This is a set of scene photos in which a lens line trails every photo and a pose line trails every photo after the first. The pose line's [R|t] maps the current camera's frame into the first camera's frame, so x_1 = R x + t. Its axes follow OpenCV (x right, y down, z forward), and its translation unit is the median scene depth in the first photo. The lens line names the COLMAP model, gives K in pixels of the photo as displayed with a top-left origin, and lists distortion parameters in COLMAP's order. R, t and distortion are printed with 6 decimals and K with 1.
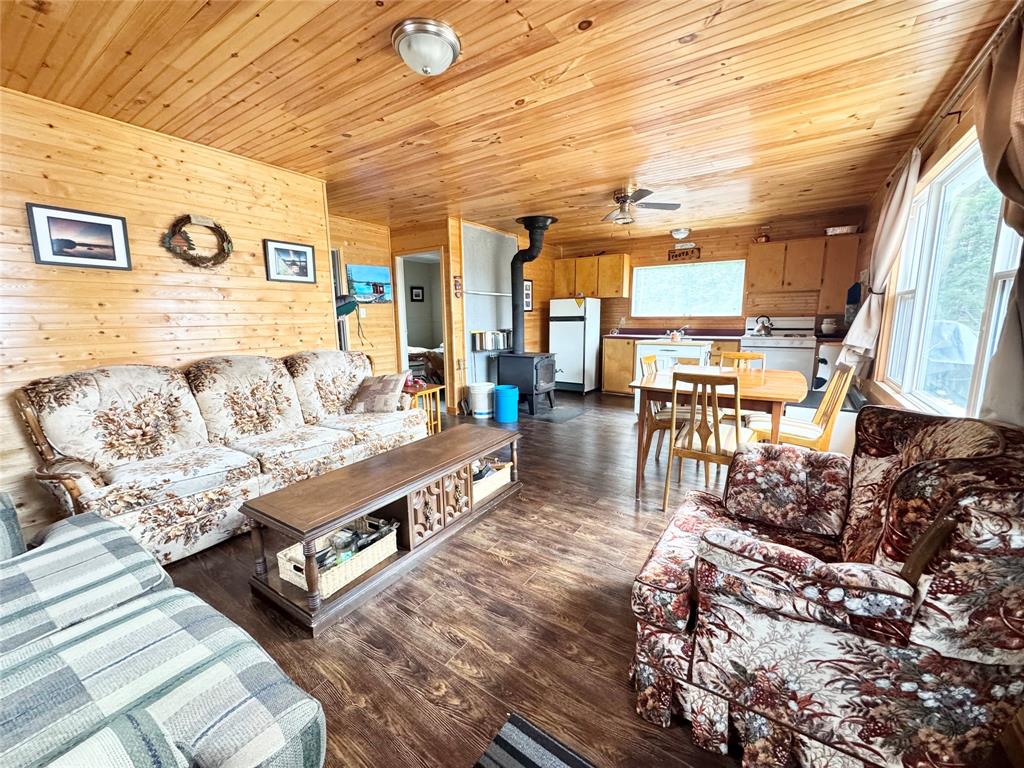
lens RADIAL K [[406.3, 0, 513.0], [0, 406.3, 383.5], [0, 0, 1]] dist [-0.001812, -0.000127]
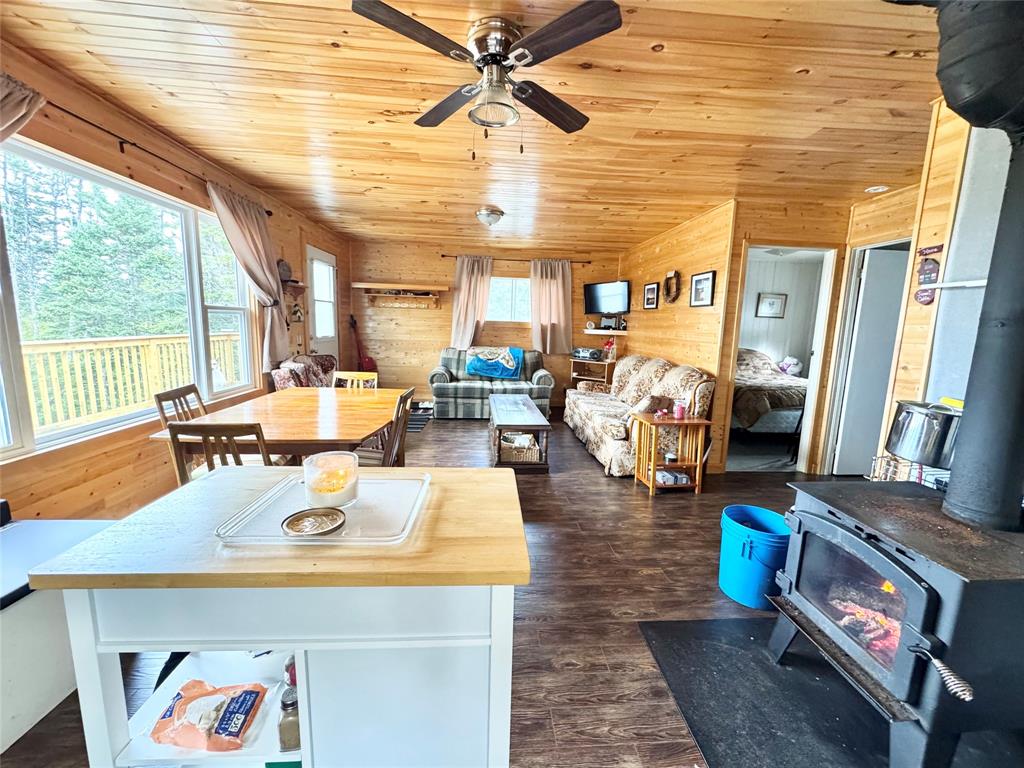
lens RADIAL K [[406.3, 0, 513.0], [0, 406.3, 383.5], [0, 0, 1]] dist [-0.001812, -0.000127]
pose [[-0.788494, 0.078303, -0.610038, 0.406461], [-0.120992, 0.952733, 0.278677, -0.198984], [0.603024, 0.293545, -0.741750, 1.069831]]
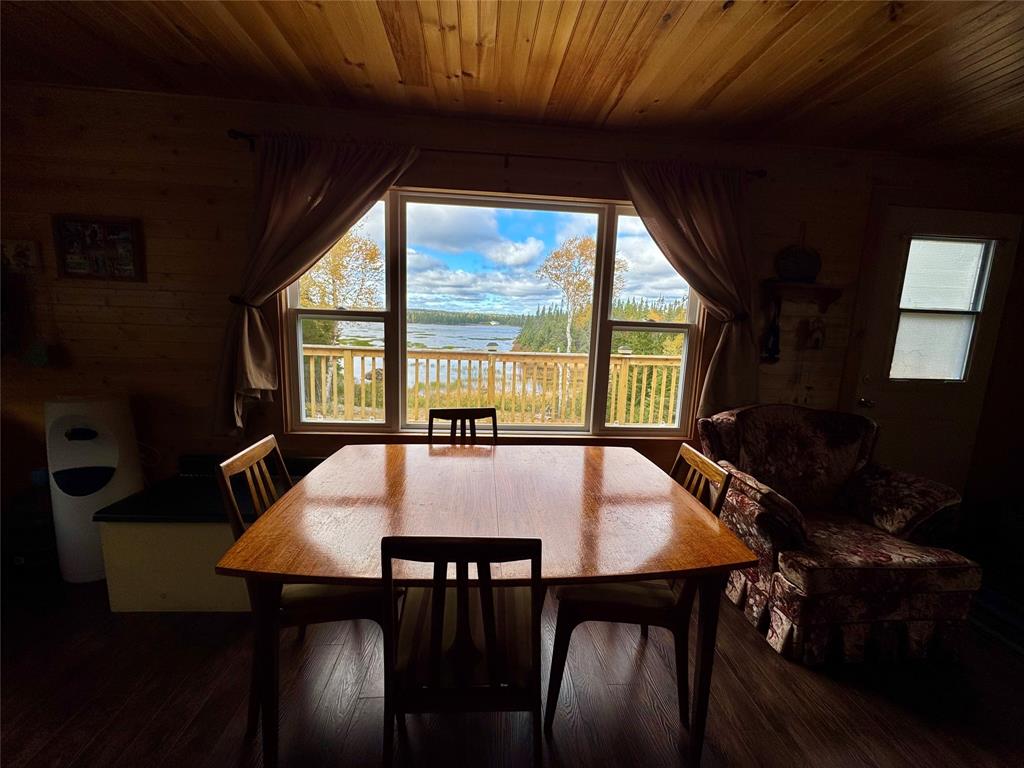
lens RADIAL K [[406.3, 0, 513.0], [0, 406.3, 383.5], [0, 0, 1]] dist [-0.001812, -0.000127]
pose [[-0.623609, -0.134869, 0.770015, 0.078148], [0.096438, 0.964209, 0.246984, -0.147179], [-0.775765, 0.228280, -0.588283, 0.715020]]
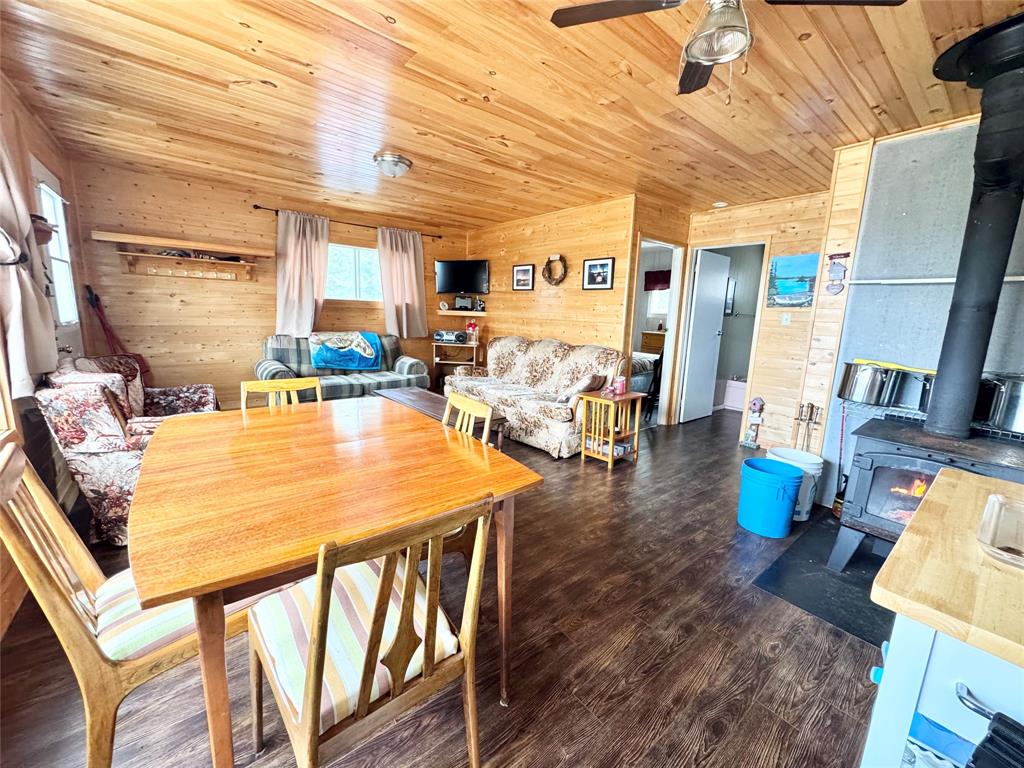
lens RADIAL K [[406.3, 0, 513.0], [0, 406.3, 383.5], [0, 0, 1]] dist [-0.001812, -0.000127]
pose [[-0.292669, 0.167416, -0.941444, 0.521224], [-0.187914, 0.955285, 0.228294, -0.139986], [0.937568, 0.243725, -0.248122, 0.761591]]
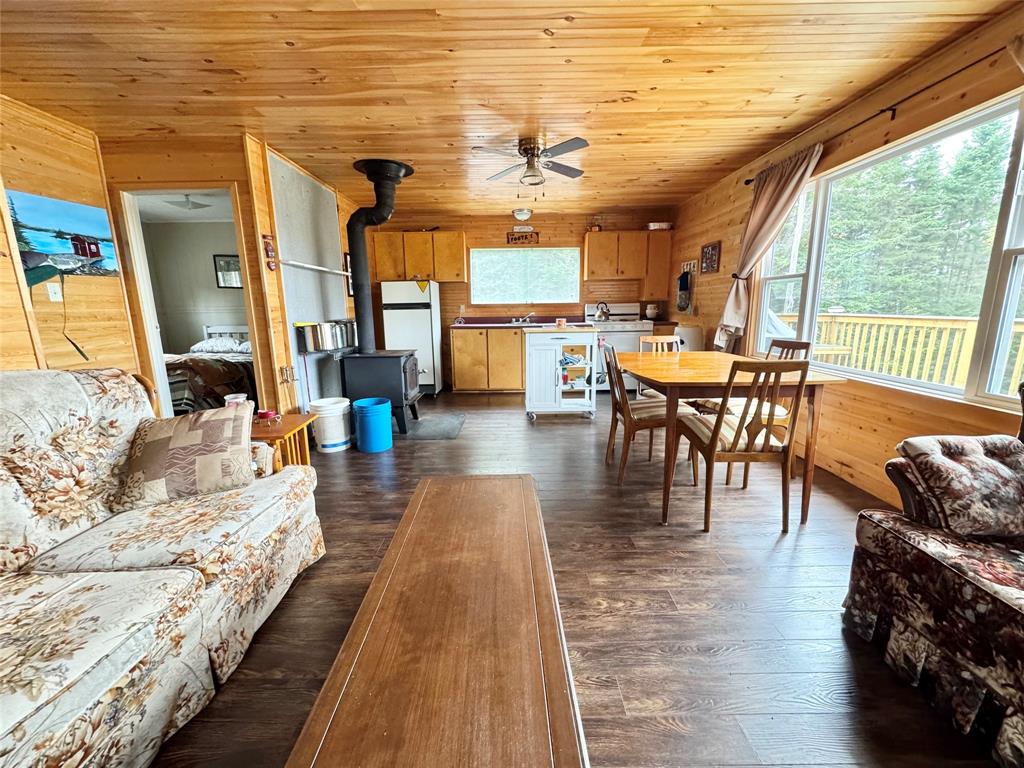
lens RADIAL K [[406.3, 0, 513.0], [0, 406.3, 383.5], [0, 0, 1]] dist [-0.001812, -0.000127]
pose [[0.829206, -0.104912, 0.549009, -0.188486], [0.096344, 0.994353, 0.044499, -0.028294], [-0.550577, 0.015995, 0.834631, 0.269566]]
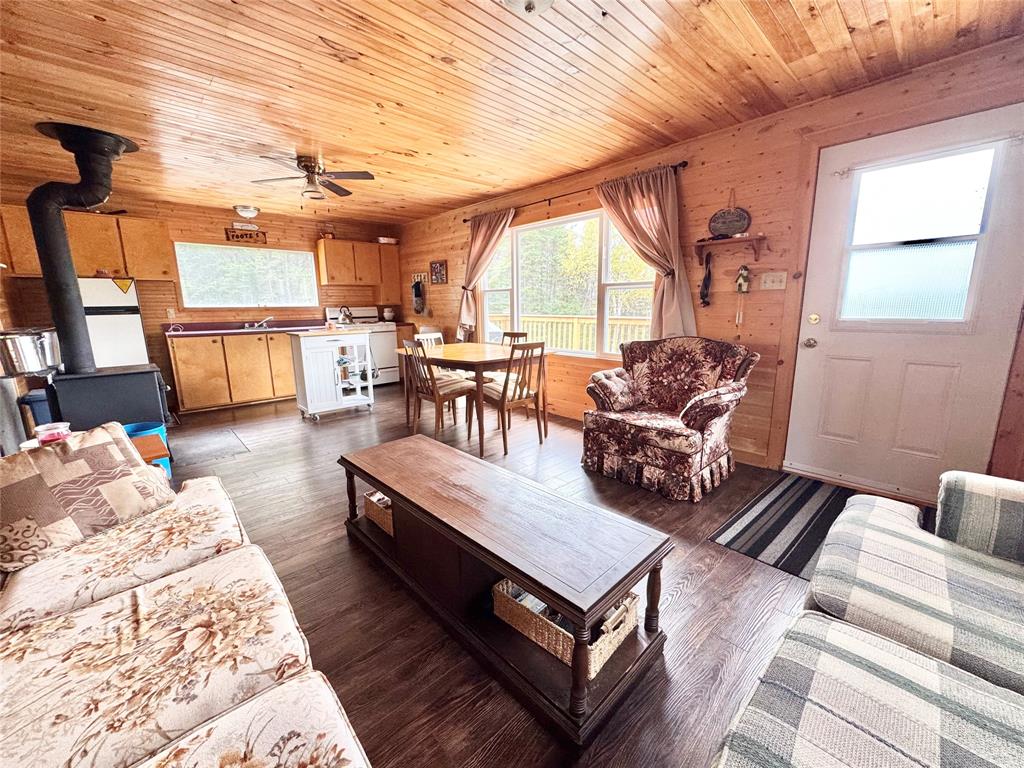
lens RADIAL K [[406.3, 0, 513.0], [0, 406.3, 383.5], [0, 0, 1]] dist [-0.001812, -0.000127]
pose [[0.228599, -0.177893, 0.957129, -0.414795], [0.167301, 0.975715, 0.141389, -0.041808], [-0.959038, 0.127807, 0.252809, 0.319761]]
